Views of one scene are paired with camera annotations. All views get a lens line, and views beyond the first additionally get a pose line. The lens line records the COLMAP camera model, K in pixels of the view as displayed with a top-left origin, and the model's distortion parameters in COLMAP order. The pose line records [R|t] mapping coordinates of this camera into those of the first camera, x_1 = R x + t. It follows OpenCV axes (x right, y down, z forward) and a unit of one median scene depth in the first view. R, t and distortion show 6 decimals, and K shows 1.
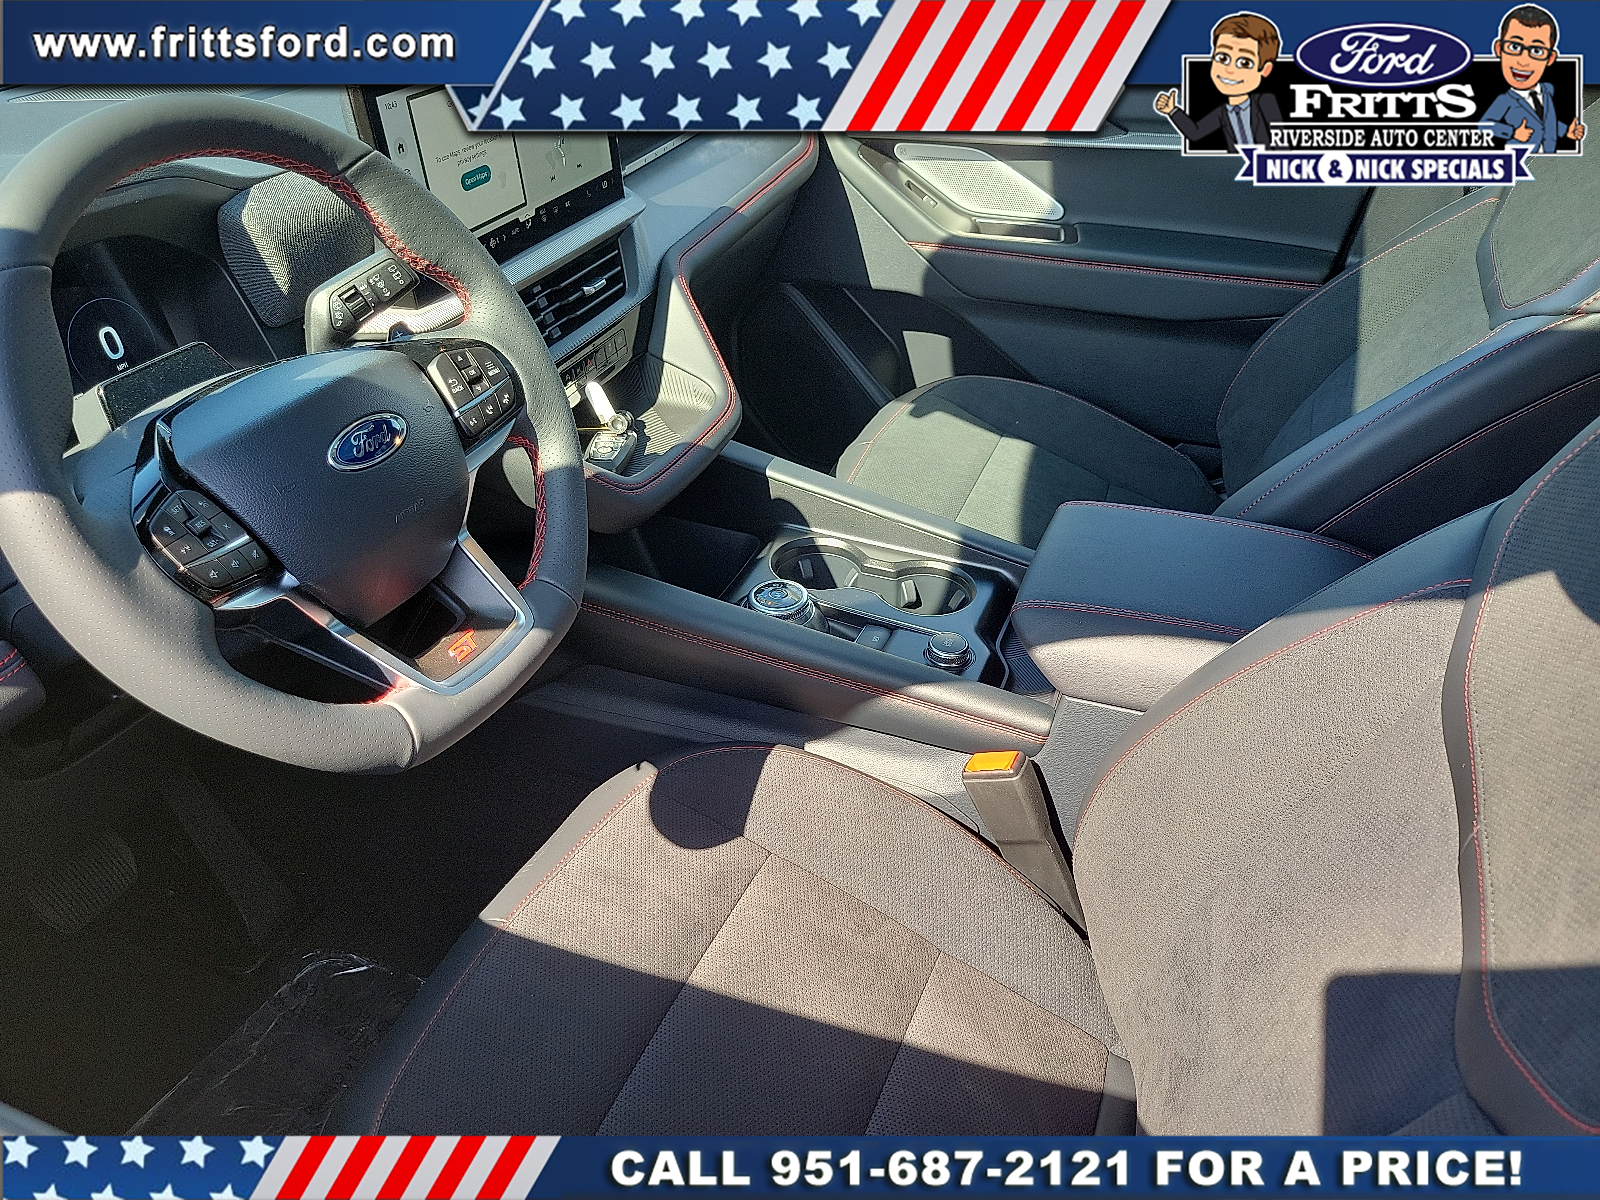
lens RADIAL K [[1203.2, 0, 800.8], [0, 1203.2, 600.0], [0, 0, 1]] dist [-0.031489, -0.001761]
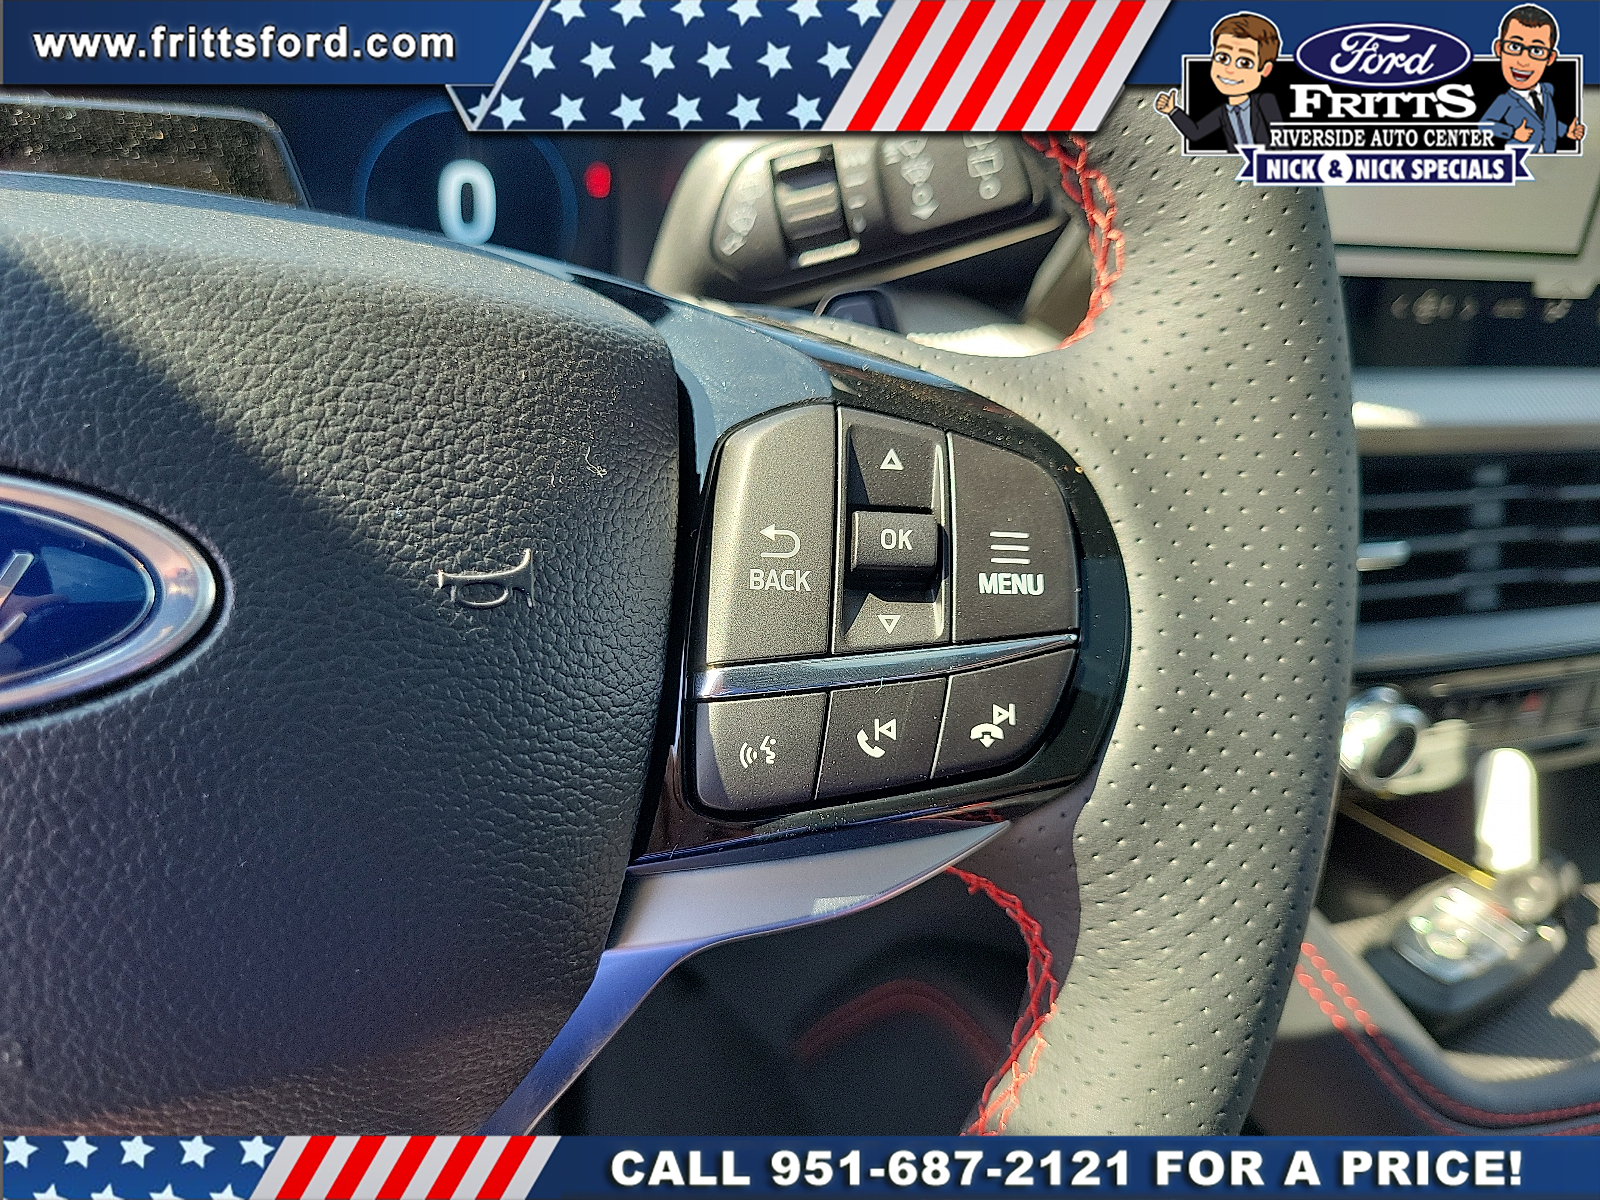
lens RADIAL K [[1203.2, 0, 799.7], [0, 1203.2, 600.9], [0, 0, 1]] dist [-0.031489, -0.001761]
pose [[0.653579, 0.415440, -0.632649, -0.109964], [-0.506554, 0.861175, 0.042194, -0.131961], [0.562350, 0.292894, 0.773289, 0.608551]]
